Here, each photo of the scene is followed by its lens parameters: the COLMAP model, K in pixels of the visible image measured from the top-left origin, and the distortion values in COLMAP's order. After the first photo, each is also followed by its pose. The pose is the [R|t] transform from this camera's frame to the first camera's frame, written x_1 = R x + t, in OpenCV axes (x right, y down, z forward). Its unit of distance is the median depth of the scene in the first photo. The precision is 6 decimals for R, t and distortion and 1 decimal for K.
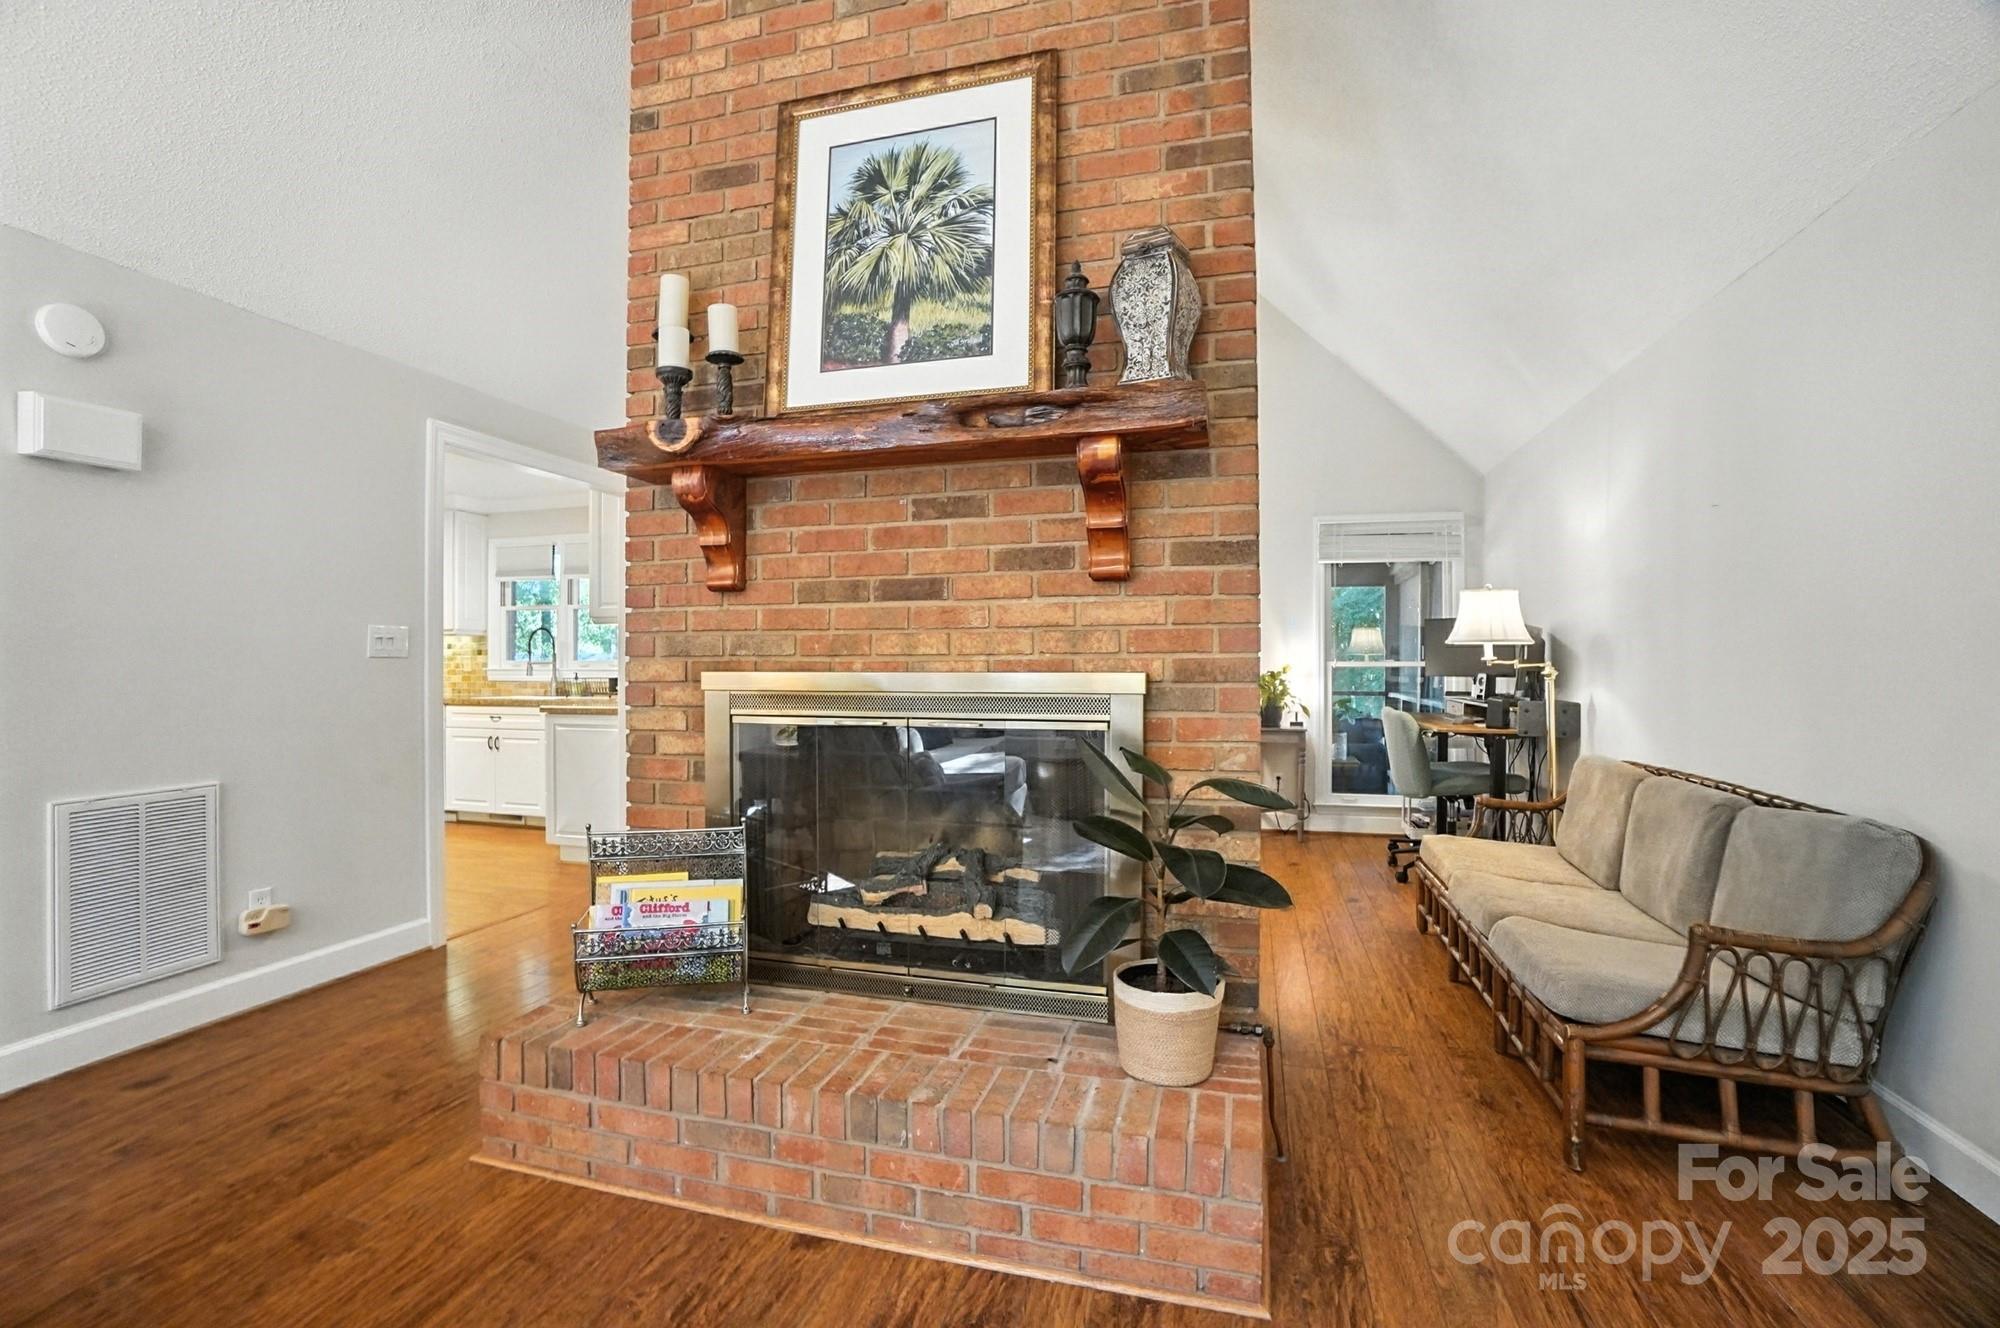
lens RADIAL K [[904.9, 0, 991.4], [0, 904.9, 665.3], [0, 0, 1]] dist [-0.021042, 0.000938]
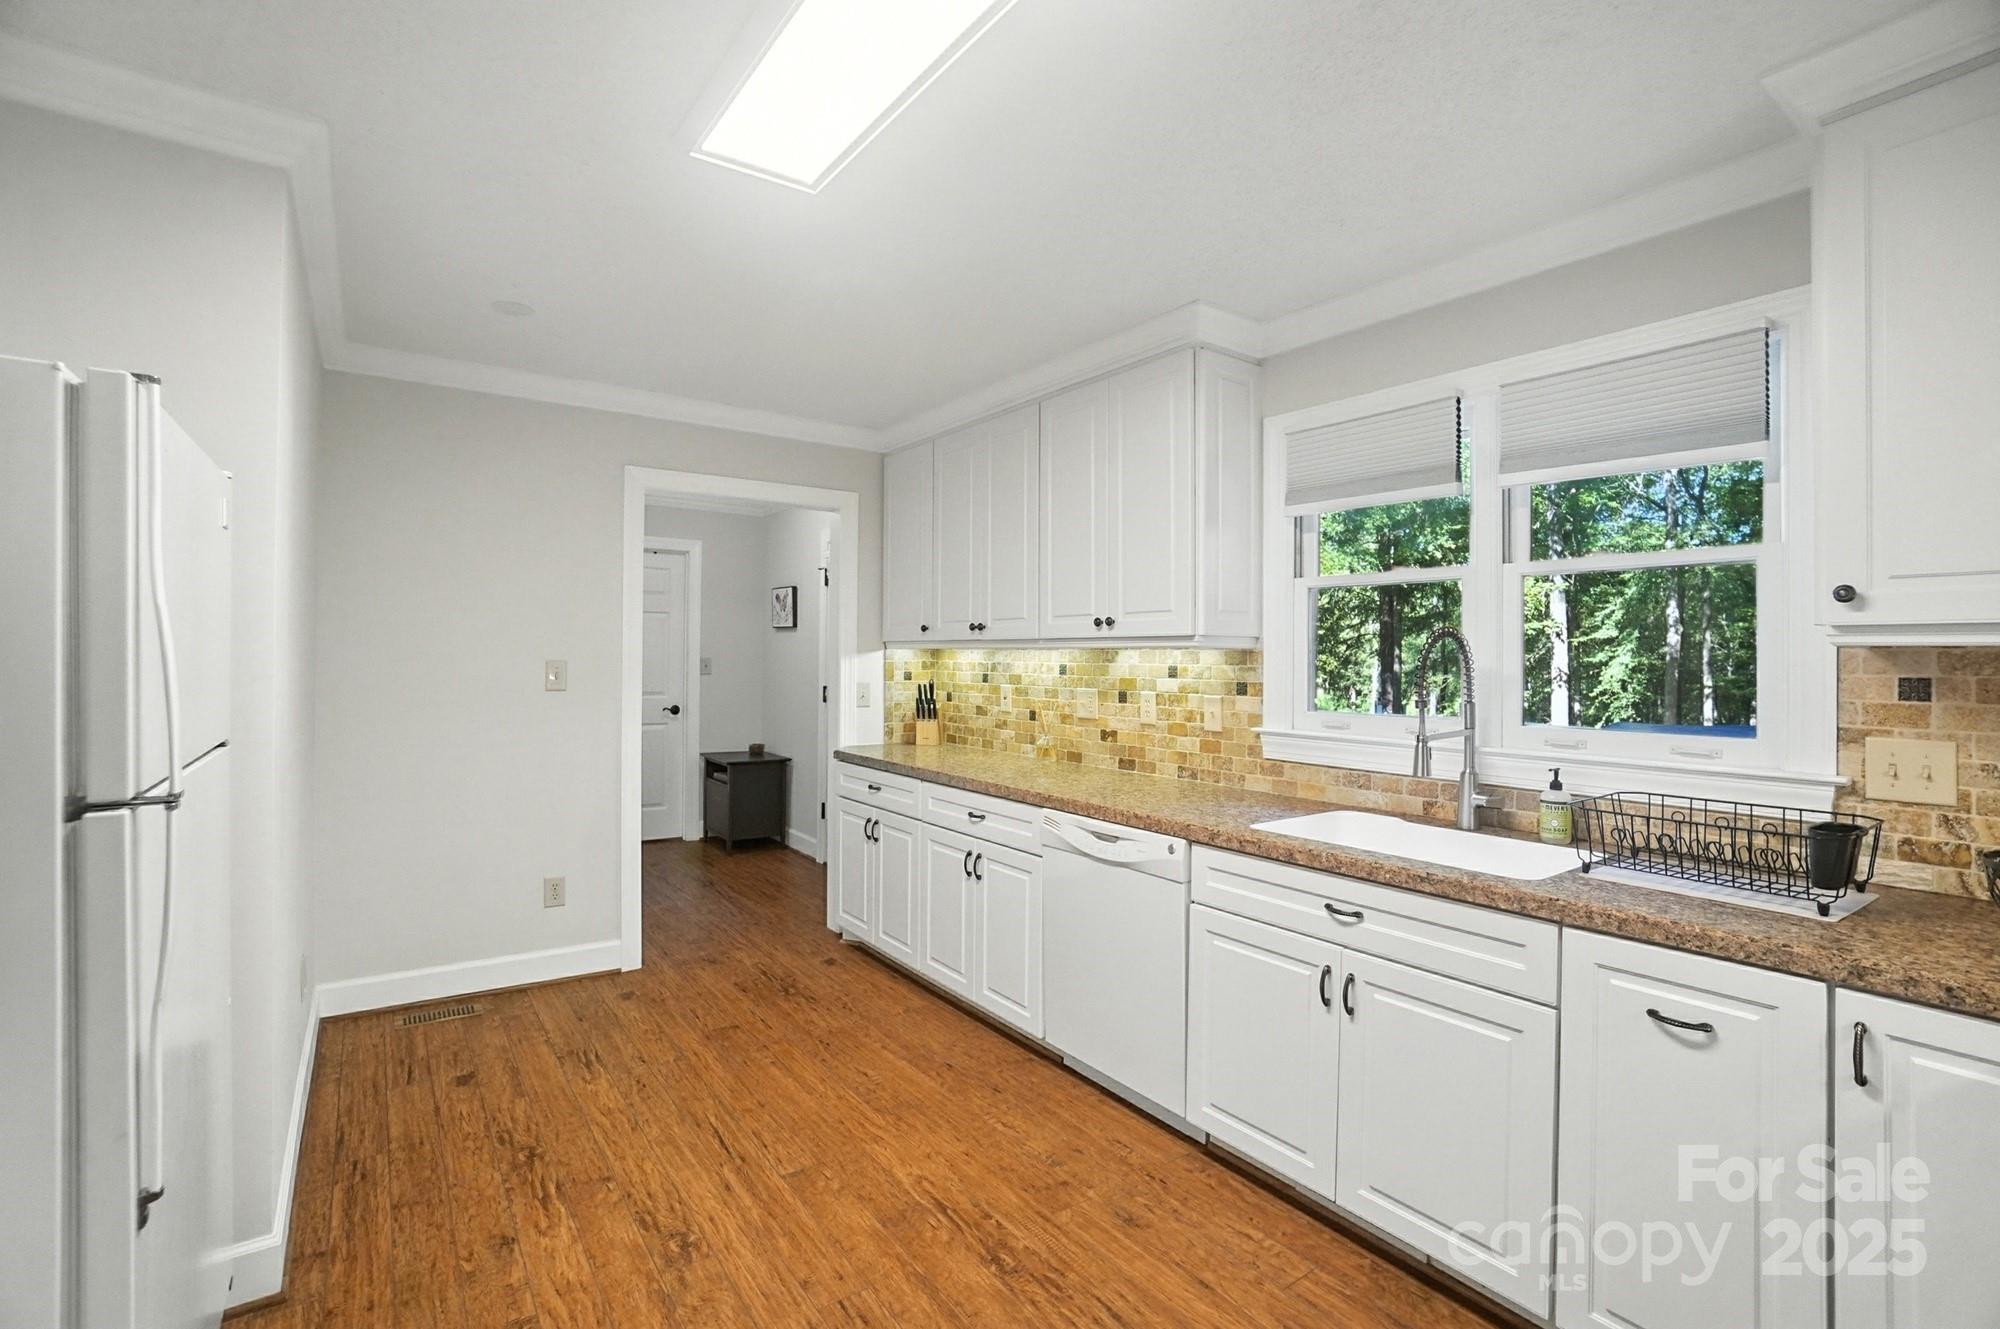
lens RADIAL K [[904.9, 0, 1002.6], [0, 904.9, 659.8], [0, 0, 1]] dist [-0.021042, 0.000938]
pose [[0.799952, 0.009470, -0.599990, -0.404414], [-0.009729, 0.999949, 0.002812, -0.028025], [0.599985, 0.003588, 0.800003, 0.591875]]
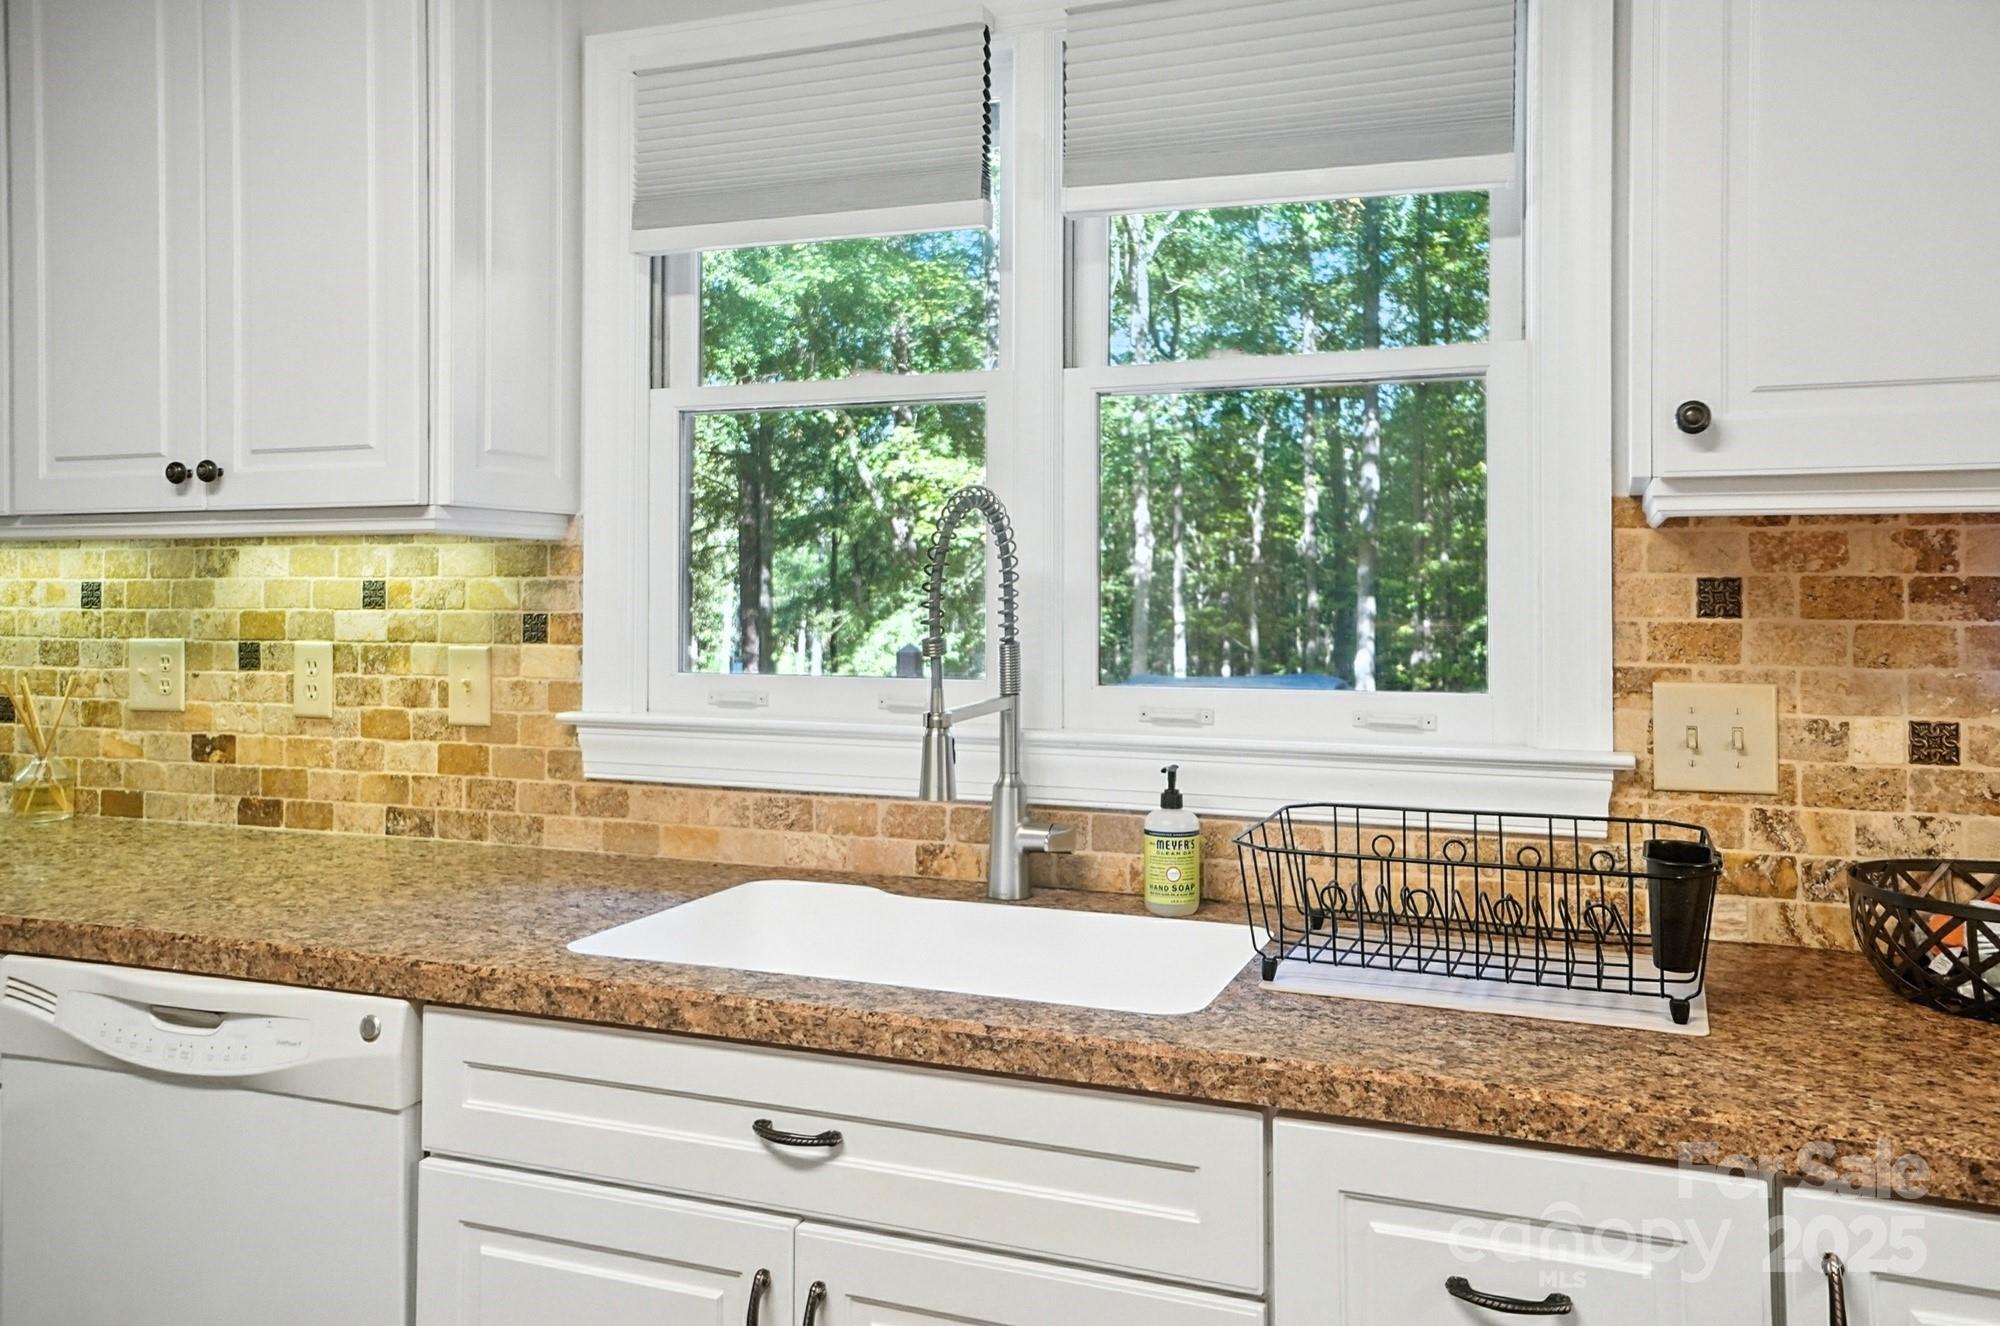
lens RADIAL K [[1532.8, 0, 980.3], [0, 1532.8, 570.4], [0, 0, 1]] dist [0.021890, 0.020616]
pose [[0.996644, 0.001656, -0.081846, -0.447338], [-0.002998, 0.999863, -0.016278, -0.021693], [0.081808, 0.016469, 0.996512, 0.679067]]
